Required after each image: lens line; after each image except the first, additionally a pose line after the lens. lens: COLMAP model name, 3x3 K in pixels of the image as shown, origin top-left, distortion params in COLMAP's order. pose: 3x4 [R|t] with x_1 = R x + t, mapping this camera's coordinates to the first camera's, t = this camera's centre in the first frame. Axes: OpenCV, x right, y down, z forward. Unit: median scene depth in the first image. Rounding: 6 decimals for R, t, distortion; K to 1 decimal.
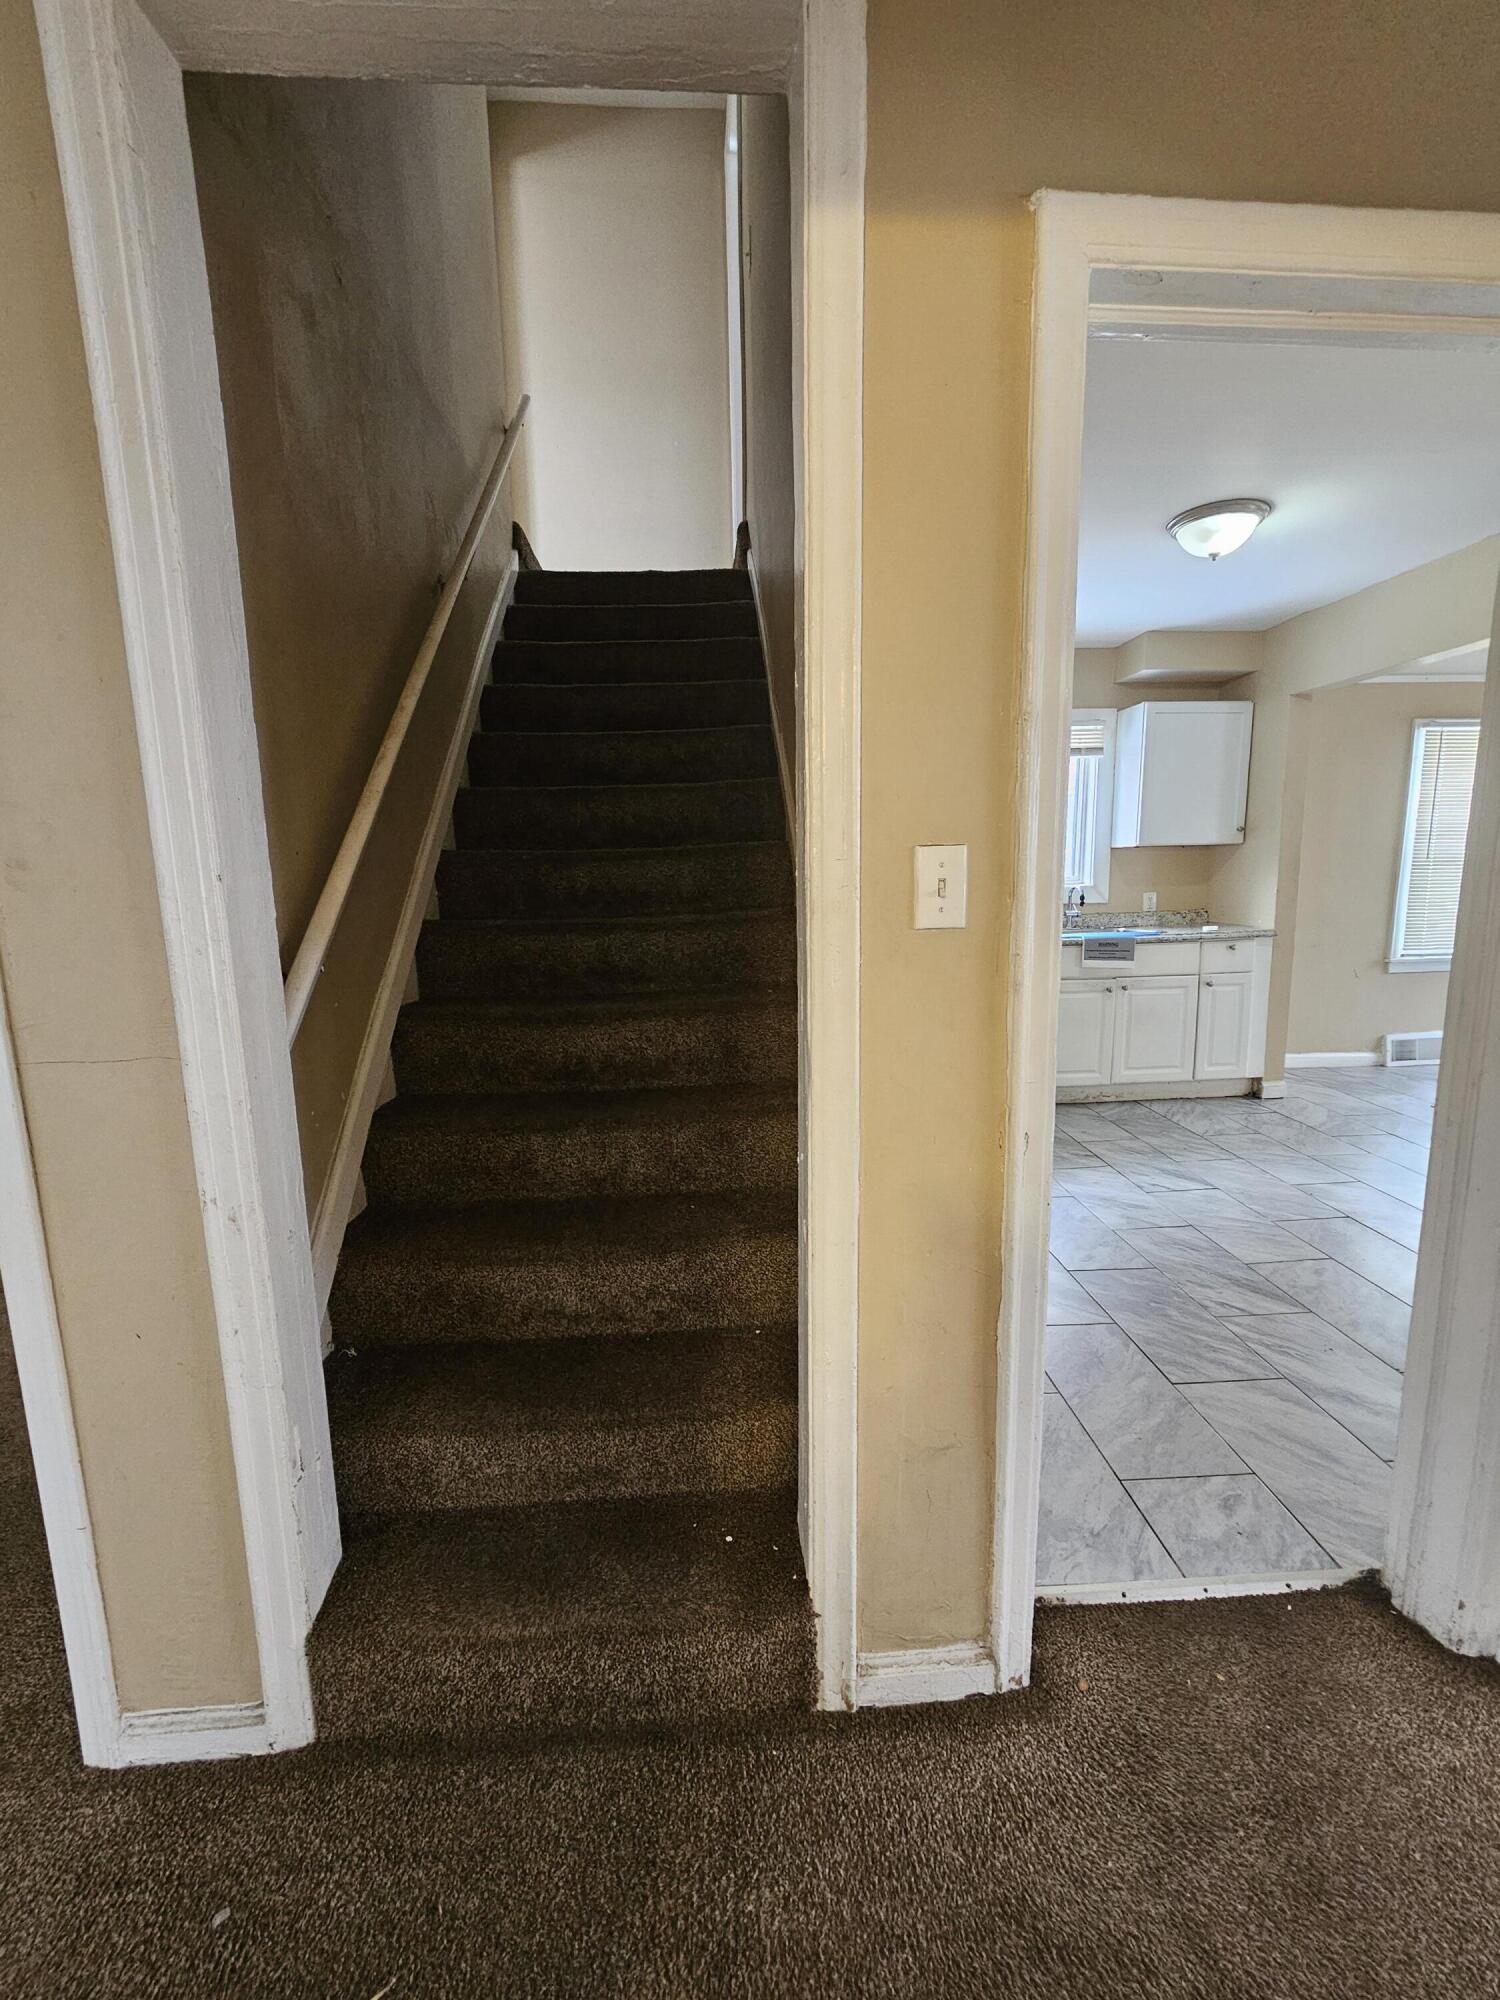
lens RADIAL K [[828.1, 0, 748.9], [0, 828.1, 997.8], [0, 0, 1]] dist [0.001104, 0.000404]
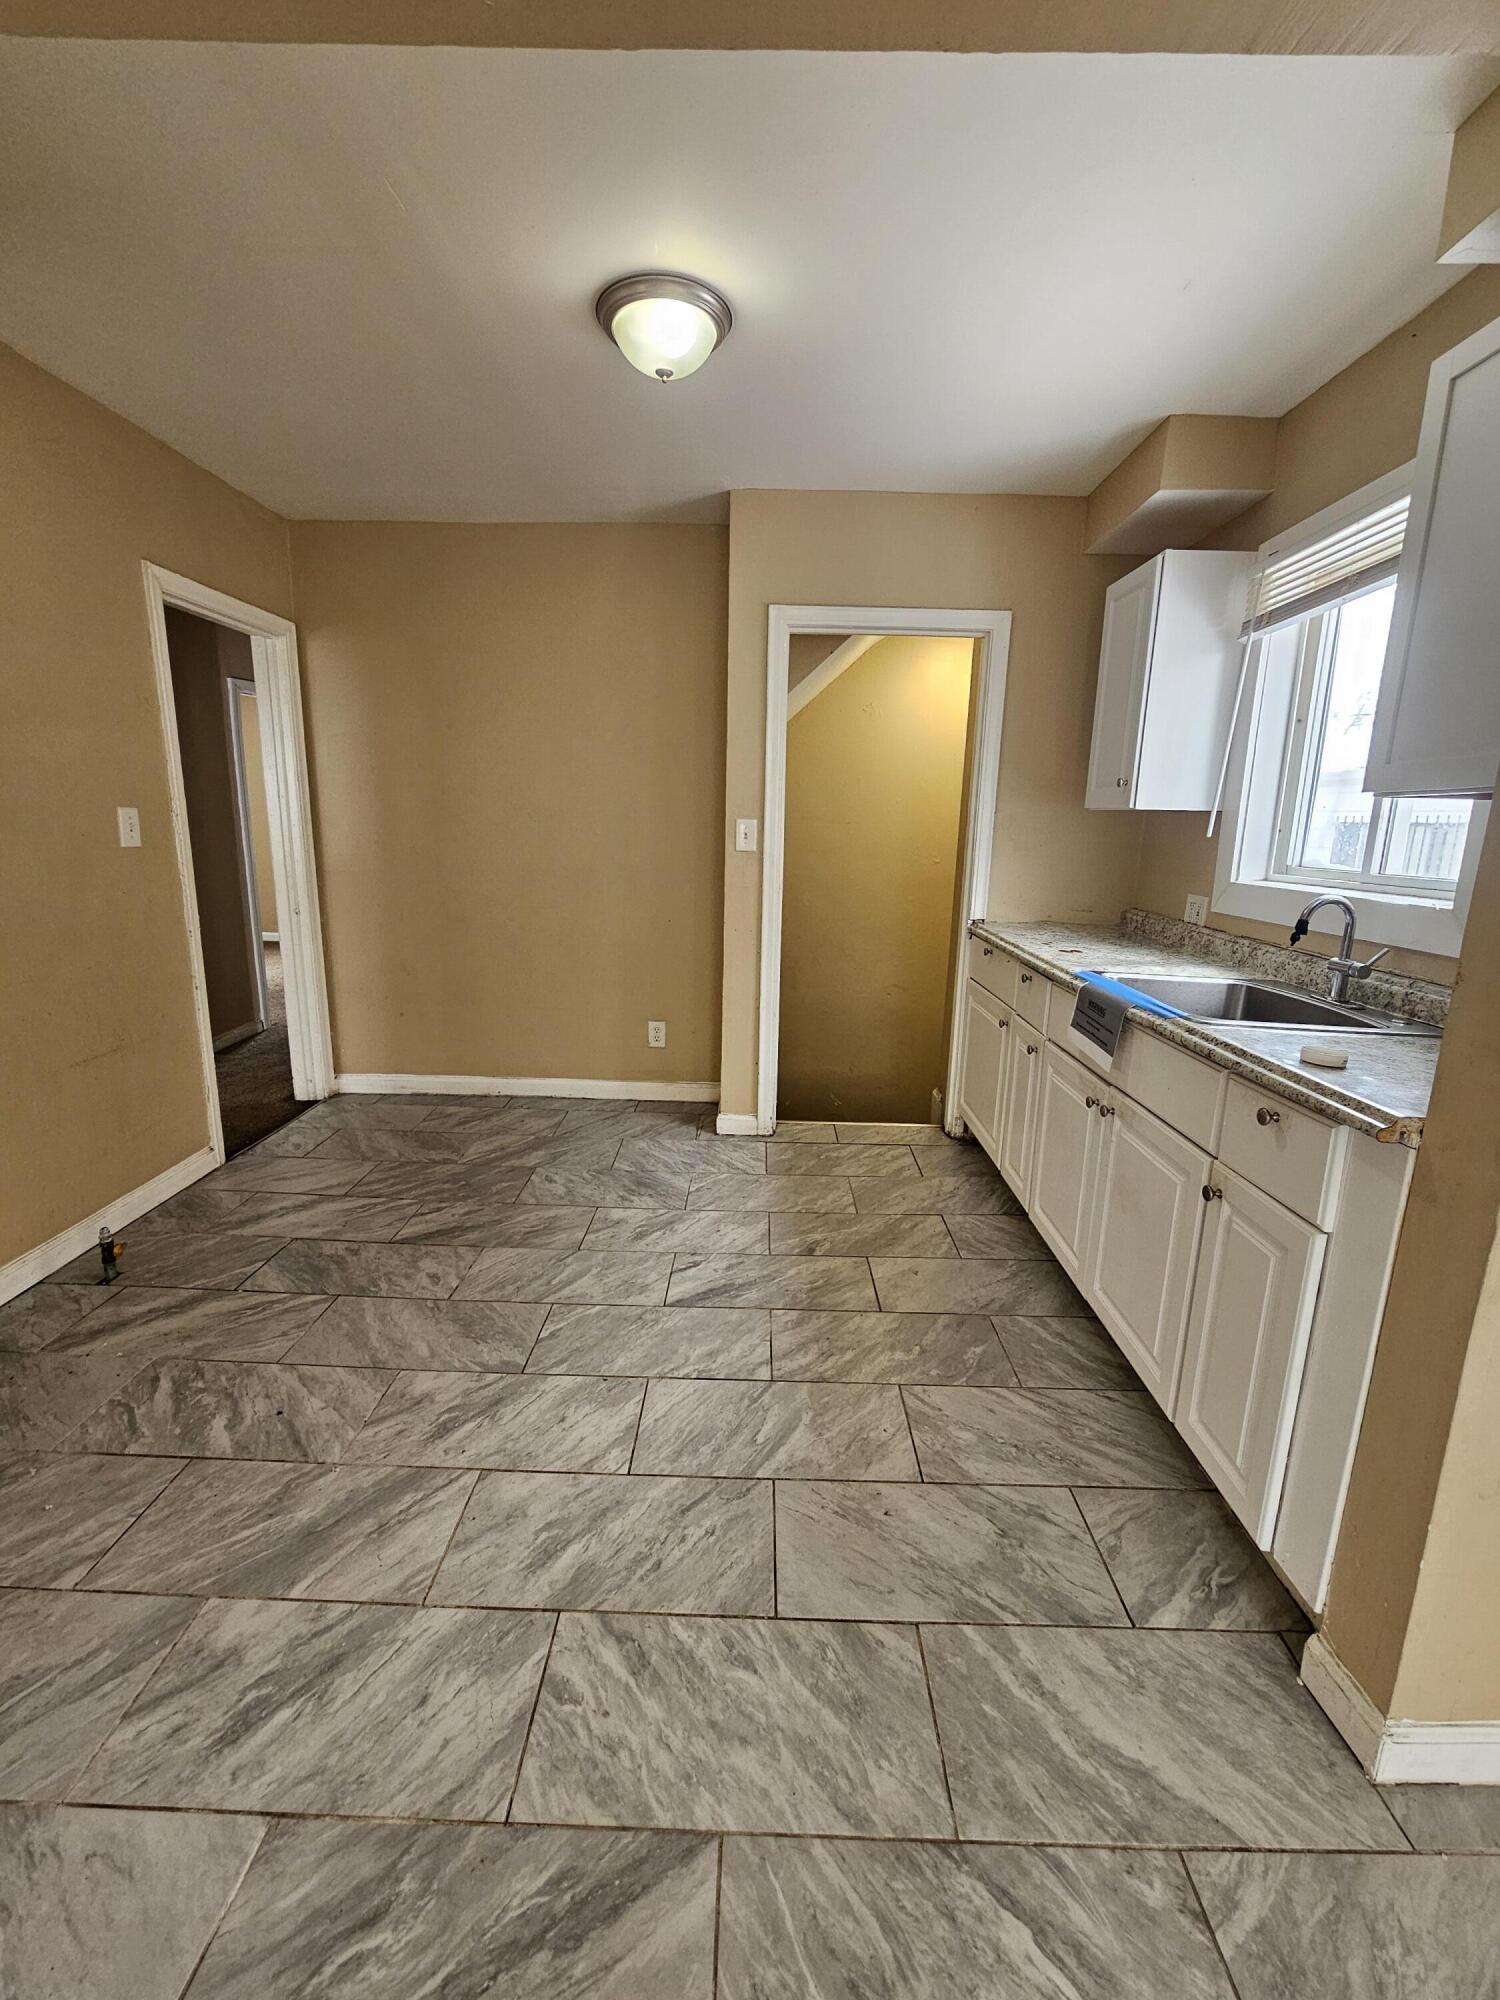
lens RADIAL K [[828.1, 0, 748.9], [0, 828.1, 997.8], [0, 0, 1]] dist [0.001104, 0.000404]
pose [[-0.095512, 0.216715, -0.971551, 1.084937], [-0.181850, 0.955790, 0.231077, -0.168687], [0.978677, 0.198747, -0.051880, 0.981445]]
